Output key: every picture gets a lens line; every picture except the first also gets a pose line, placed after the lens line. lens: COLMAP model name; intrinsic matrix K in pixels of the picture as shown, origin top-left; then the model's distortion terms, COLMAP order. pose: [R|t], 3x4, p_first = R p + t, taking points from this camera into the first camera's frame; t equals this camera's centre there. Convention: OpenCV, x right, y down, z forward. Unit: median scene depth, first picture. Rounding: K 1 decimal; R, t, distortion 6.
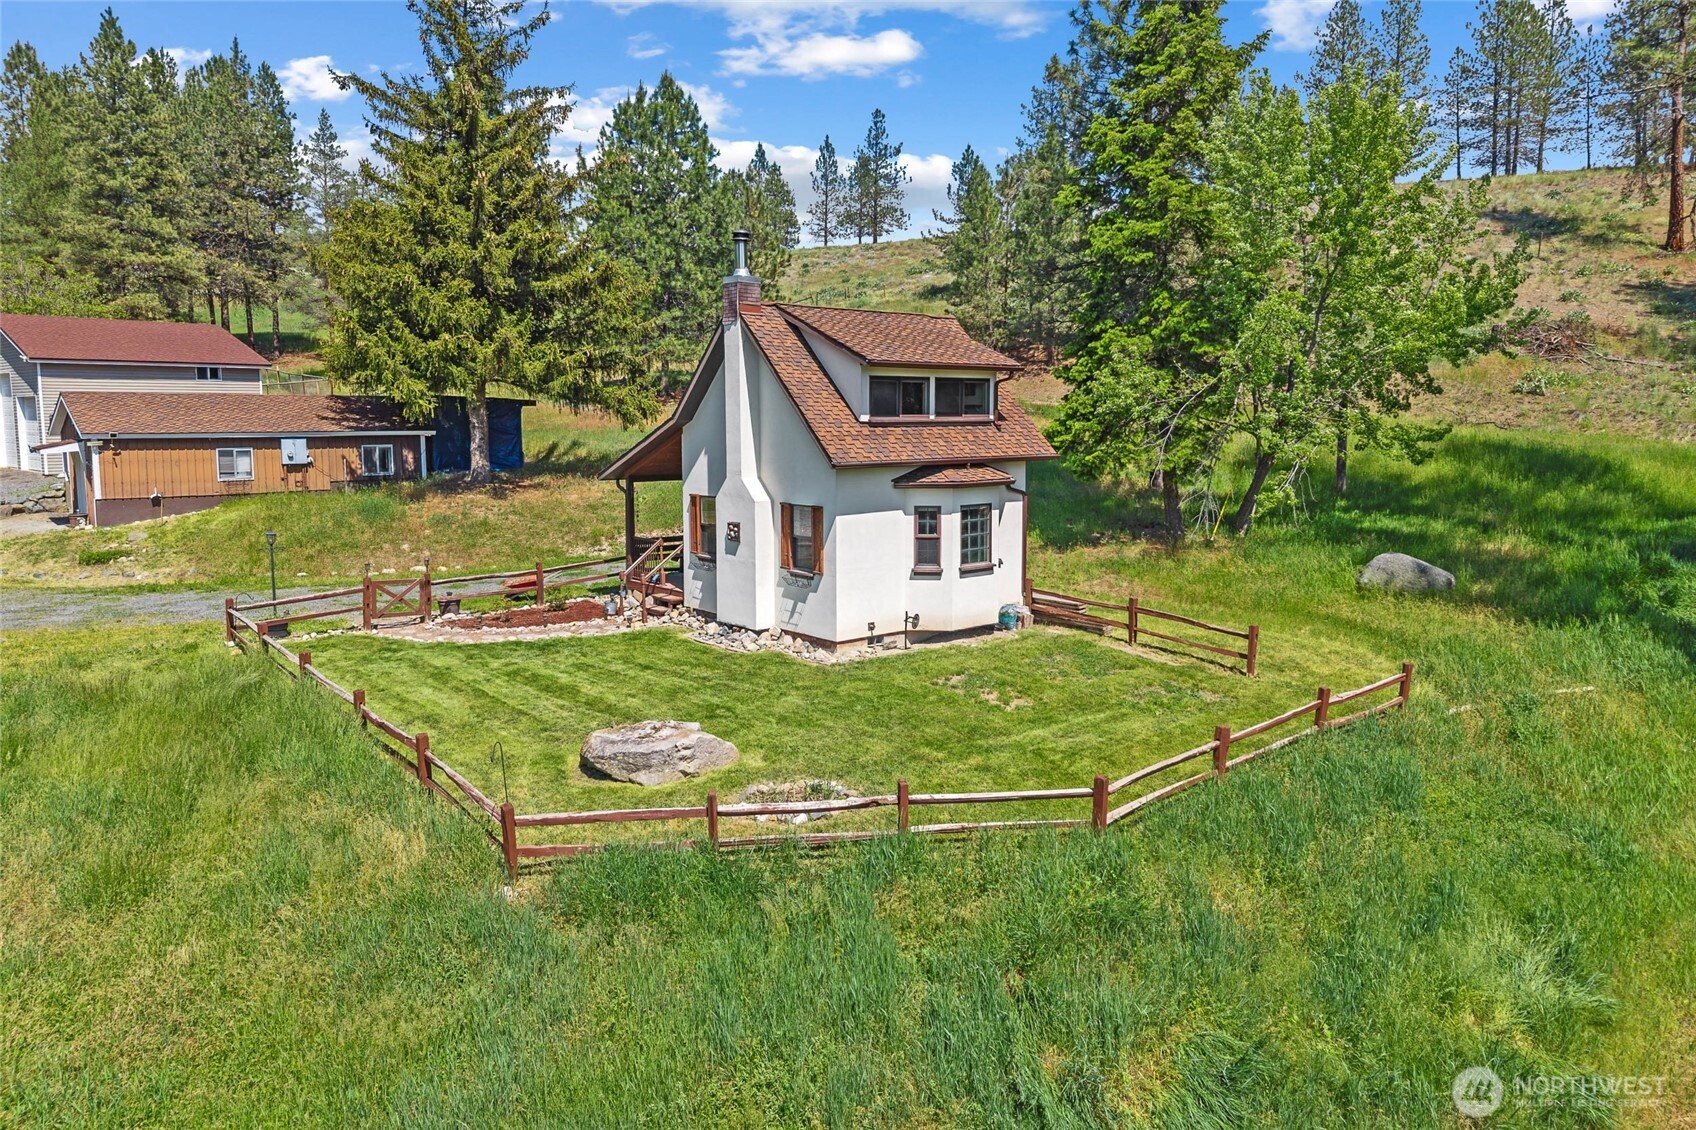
lens RADIAL K [[1120.9, 0, 855.2], [0, 1120.9, 560.5], [0, 0, 1]] dist [0.052564, -0.053751]
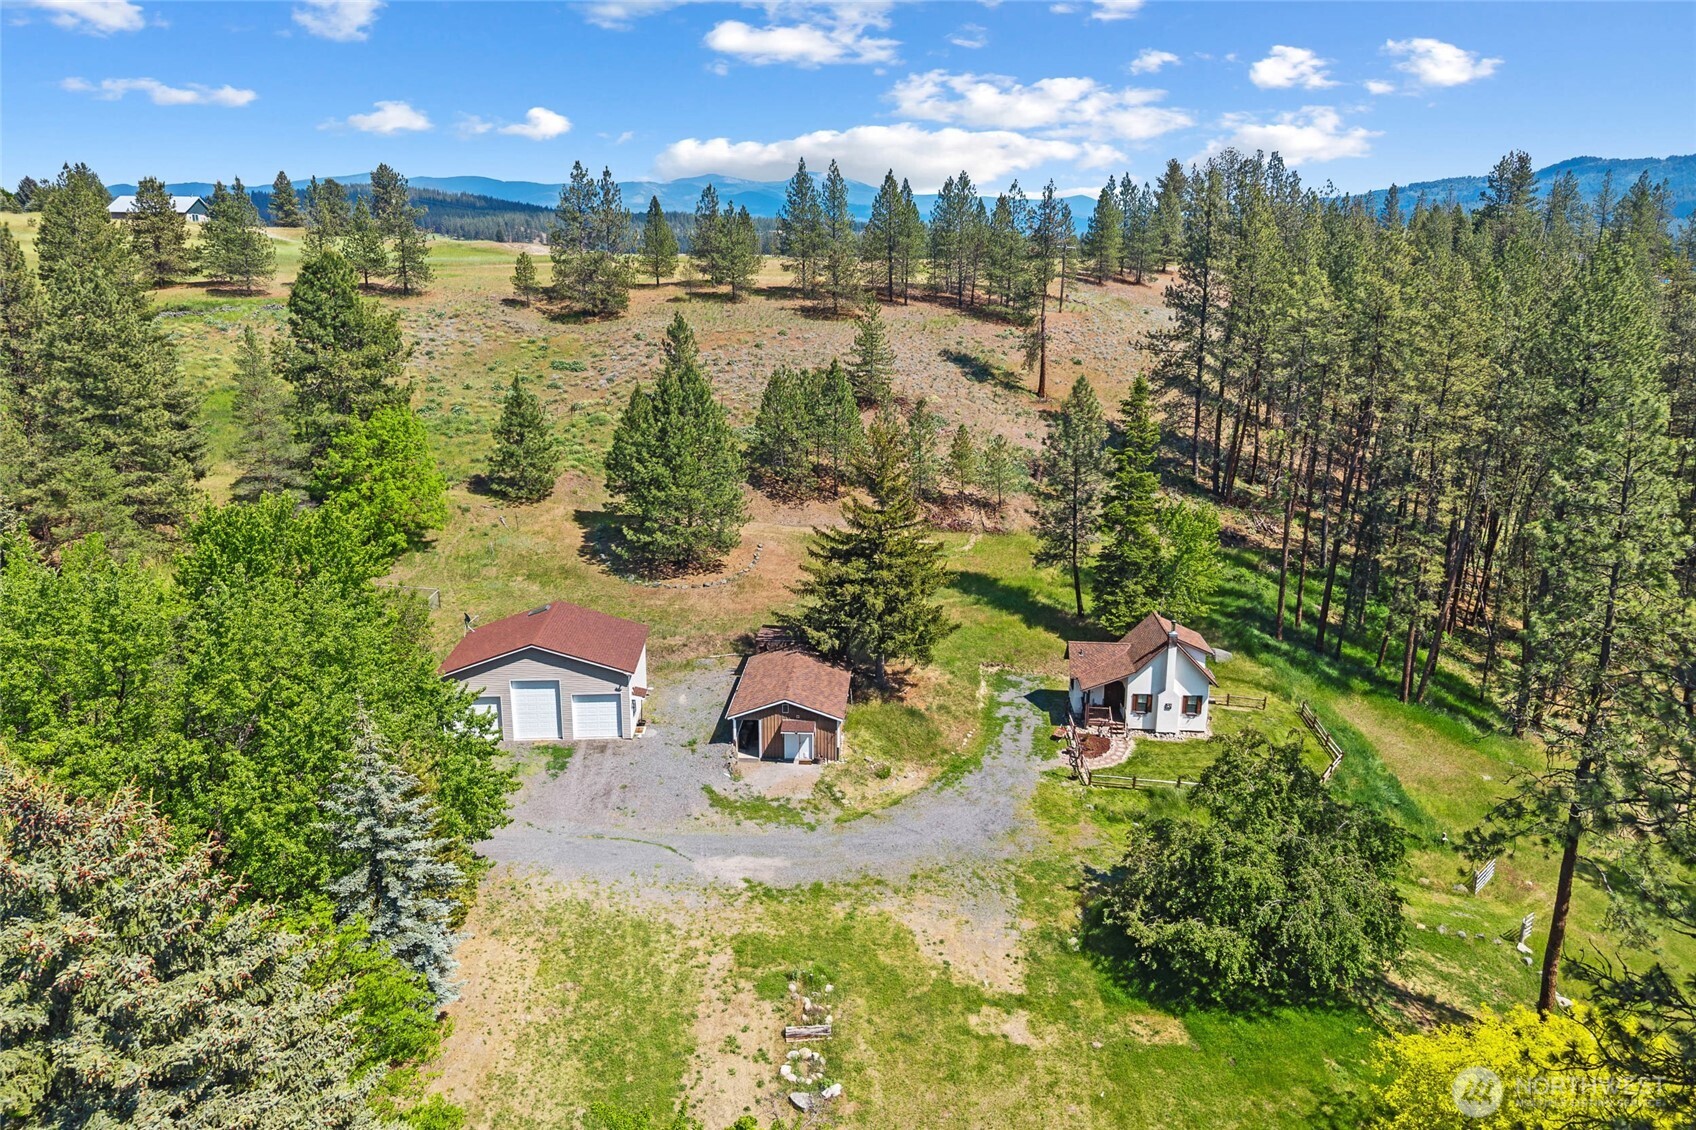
lens RADIAL K [[1120.9, 0, 855.2], [0, 1120.9, 560.5], [0, 0, 1]] dist [0.052564, -0.053751]
pose [[0.725545, -0.160717, 0.669145, -2.881243], [0.074617, 0.984987, 0.155671, -1.015641], [-0.684118, -0.063017, 0.726644, -0.741266]]
